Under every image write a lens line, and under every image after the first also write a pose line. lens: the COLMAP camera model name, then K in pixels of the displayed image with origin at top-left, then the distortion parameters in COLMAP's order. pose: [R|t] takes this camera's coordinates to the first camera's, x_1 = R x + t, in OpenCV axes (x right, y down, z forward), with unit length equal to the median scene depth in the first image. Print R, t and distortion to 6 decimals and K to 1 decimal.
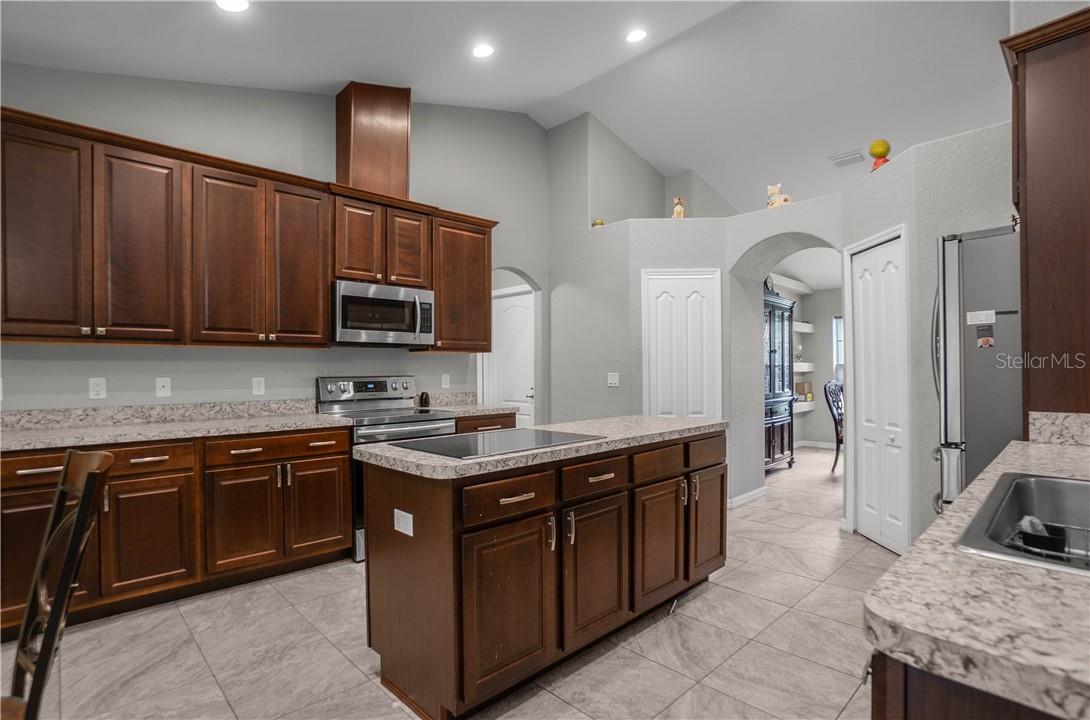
lens RADIAL K [[523.5, 0, 549.4], [0, 523.5, 360.6], [0, 0, 1]] dist [-0.002116, -0.000029]
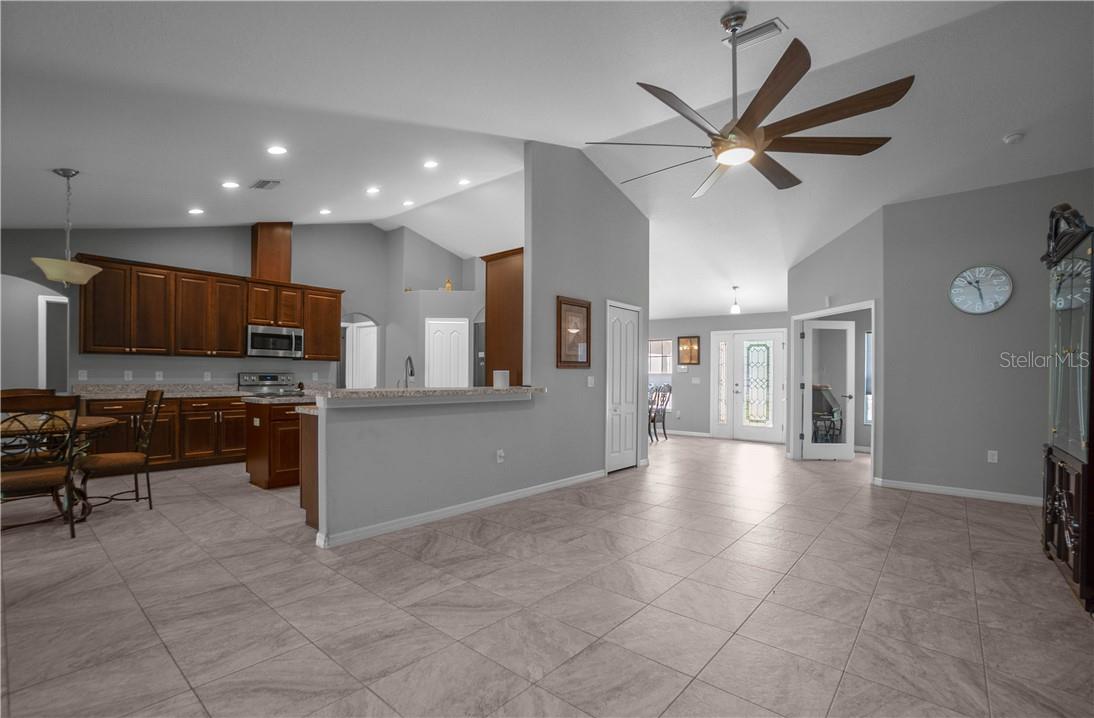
lens RADIAL K [[506.8, 0, 543.4], [0, 506.8, 367.6], [0, 0, 1]] dist [-0.000186, -0.000139]
pose [[0.997875, 0.019904, 0.062047, 0.611807], [-0.020408, 0.999764, 0.007500, -0.026504], [-0.061883, -0.008750, 0.998045, -1.024072]]
